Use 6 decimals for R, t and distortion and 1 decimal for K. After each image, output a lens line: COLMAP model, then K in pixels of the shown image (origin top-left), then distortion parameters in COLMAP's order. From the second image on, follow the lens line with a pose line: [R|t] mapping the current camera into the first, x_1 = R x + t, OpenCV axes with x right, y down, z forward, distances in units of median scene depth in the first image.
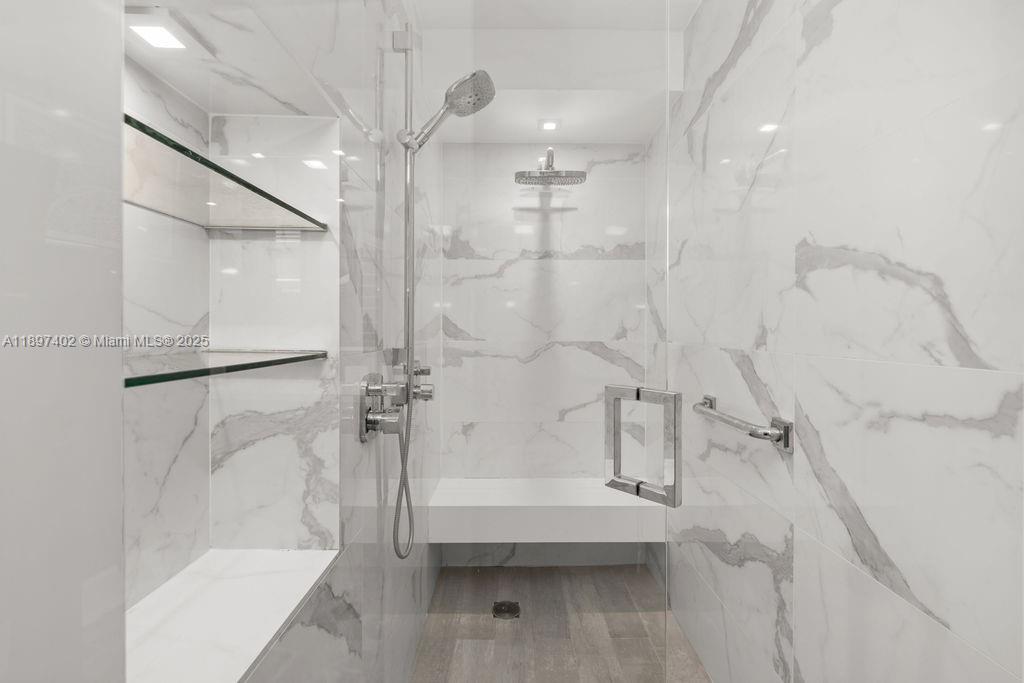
lens RADIAL K [[454.1, 0, 513.6], [0, 454.1, 330.6], [0, 0, 1]] dist [-0.001324, 0.000228]
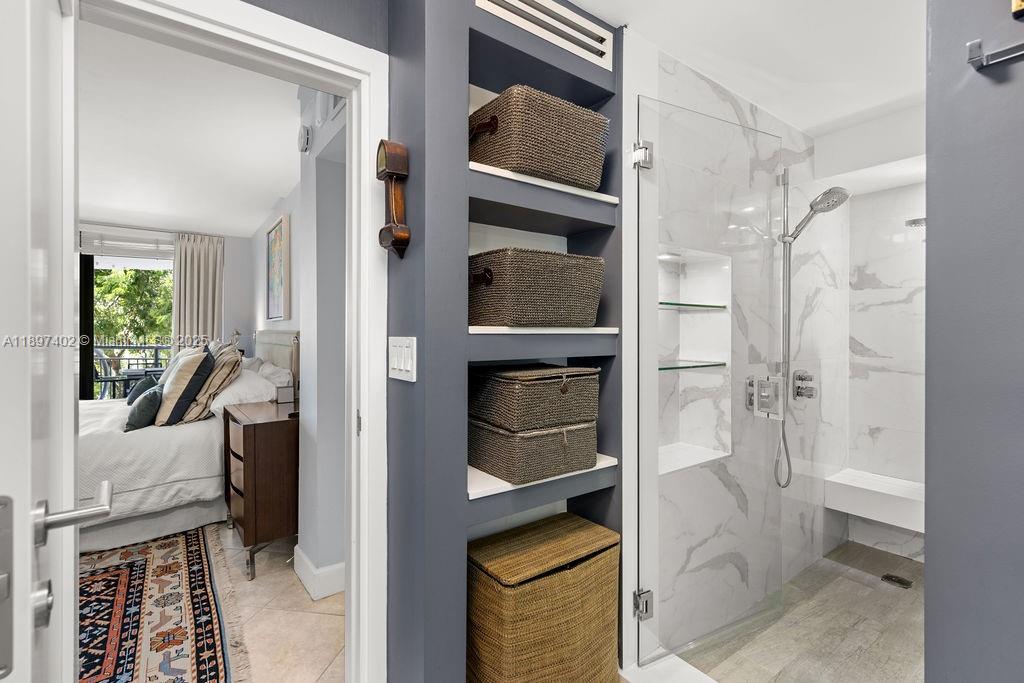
lens RADIAL K [[470.5, 0, 512.1], [0, 470.5, 334.5], [0, 0, 1]] dist [0.000655, 0.000392]
pose [[0.583373, -0.001469, -0.812203, 0.820511], [-0.000354, 0.999998, -0.002063, -0.084620], [0.812205, 0.001491, 0.583371, -1.152141]]
